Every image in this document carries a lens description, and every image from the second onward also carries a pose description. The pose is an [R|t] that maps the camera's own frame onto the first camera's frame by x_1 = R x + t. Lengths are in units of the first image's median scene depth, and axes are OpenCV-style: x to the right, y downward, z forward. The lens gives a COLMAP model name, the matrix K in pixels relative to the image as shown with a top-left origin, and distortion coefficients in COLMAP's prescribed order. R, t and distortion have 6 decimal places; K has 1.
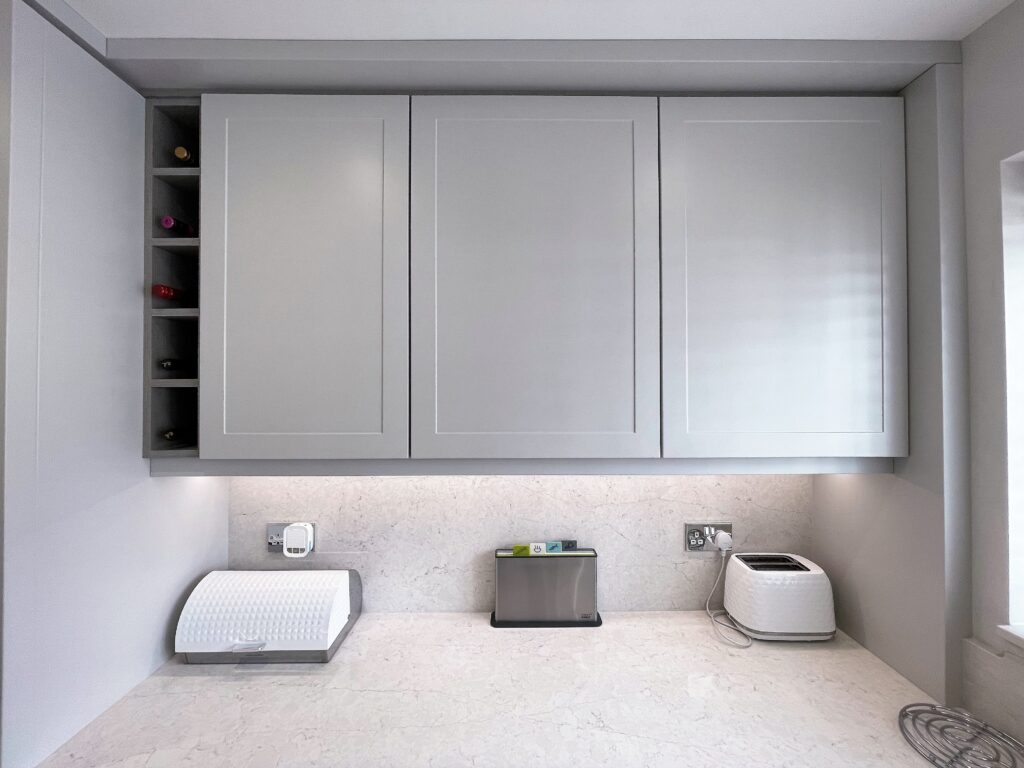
lens RADIAL K [[412.4, 0, 513.0], [0, 412.4, 383.0], [0, 0, 1]] dist [-0.004918, 0.000922]
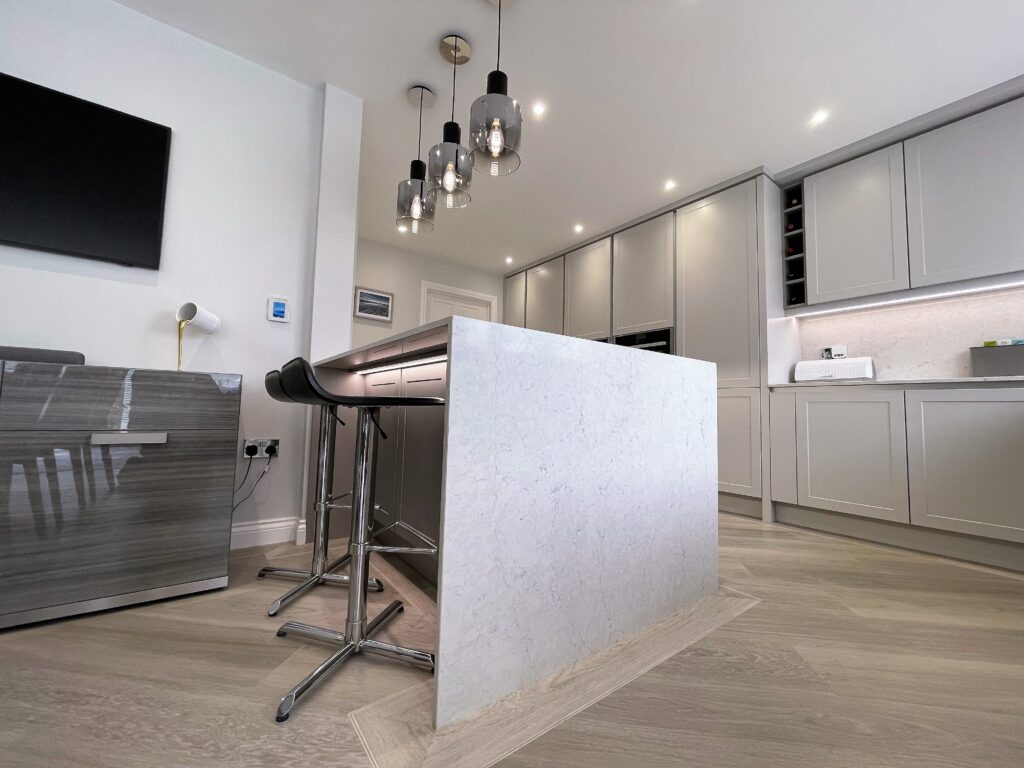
lens RADIAL K [[412.4, 0, 515.3], [0, 412.4, 380.0], [0, 0, 1]] dist [-0.004918, 0.000922]
pose [[0.600279, -0.043289, -0.798618, 0.204970], [-0.017727, 0.997569, -0.067397, 0.736929], [0.799594, 0.054614, 0.598052, -1.787172]]
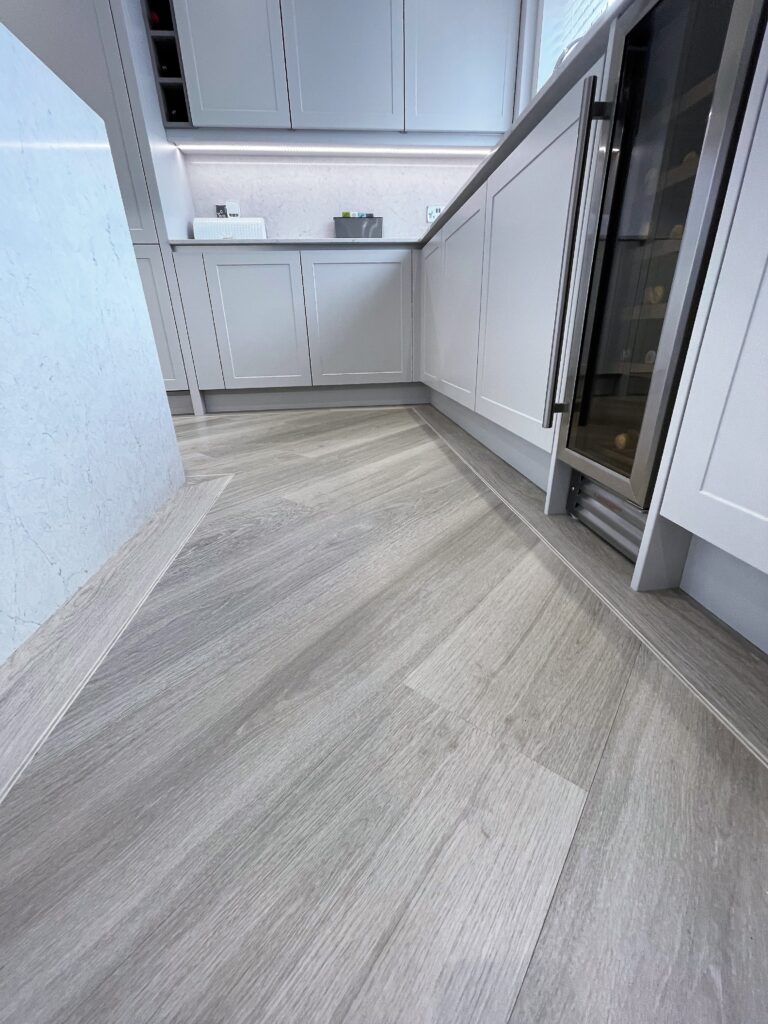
lens RADIAL K [[412.4, 0, 390.1], [0, 412.4, 515.3], [0, 0, 1]] dist [-0.004918, 0.000922]
pose [[0.992941, -0.068191, 0.097050, -0.064475], [0.022859, 0.912893, 0.407559, 0.959267], [-0.116388, -0.402464, 0.908007, -1.524282]]
